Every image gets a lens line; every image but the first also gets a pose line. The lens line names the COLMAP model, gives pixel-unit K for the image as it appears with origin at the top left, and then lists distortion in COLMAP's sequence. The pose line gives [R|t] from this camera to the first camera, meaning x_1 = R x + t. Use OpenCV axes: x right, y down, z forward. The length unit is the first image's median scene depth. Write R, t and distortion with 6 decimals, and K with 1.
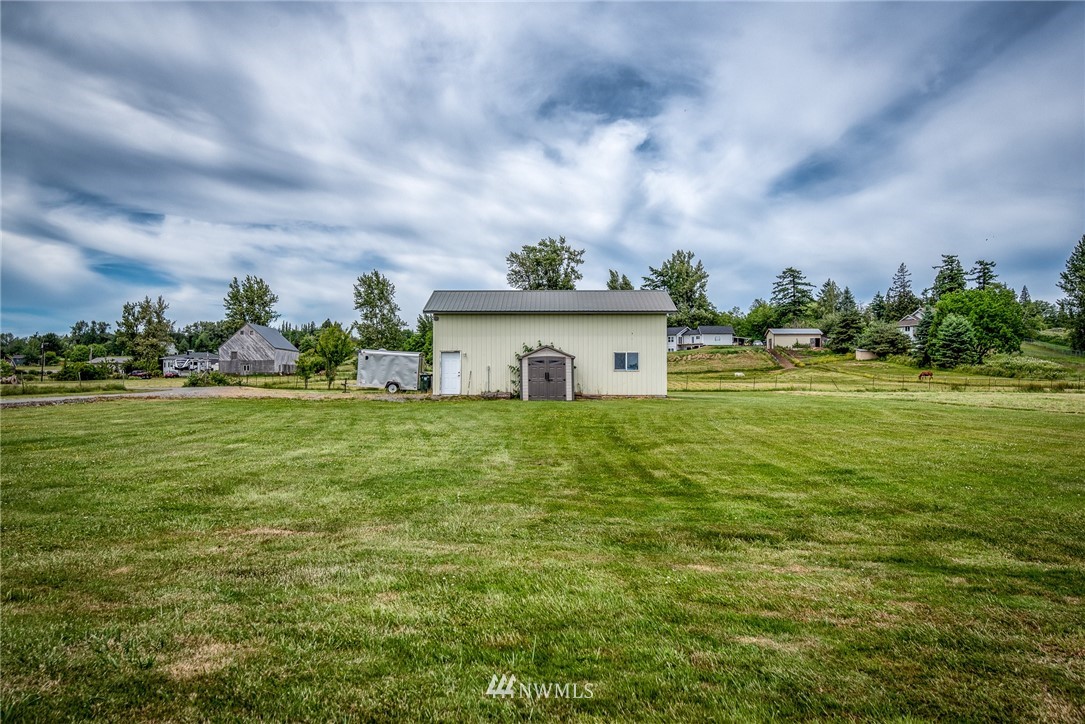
lens RADIAL K [[890.8, 0, 542.5], [0, 890.8, 362.0], [0, 0, 1]] dist [0.000500, 0.001819]
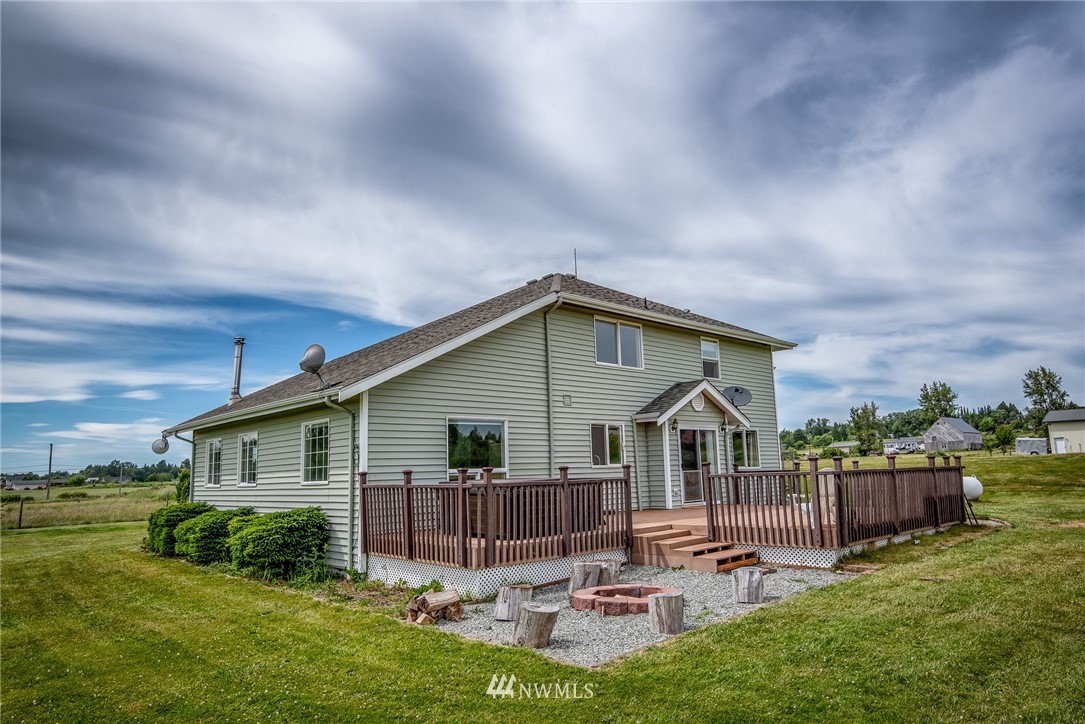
lens RADIAL K [[692.7, 0, 540.9], [0, 692.7, 382.0], [0, 0, 1]] dist [0.002560, 0.002886]
pose [[0.675628, -0.109773, -0.729024, 0.057871], [0.044829, 0.993140, -0.107997, -0.003781], [0.735878, 0.040285, 0.675914, -0.225933]]
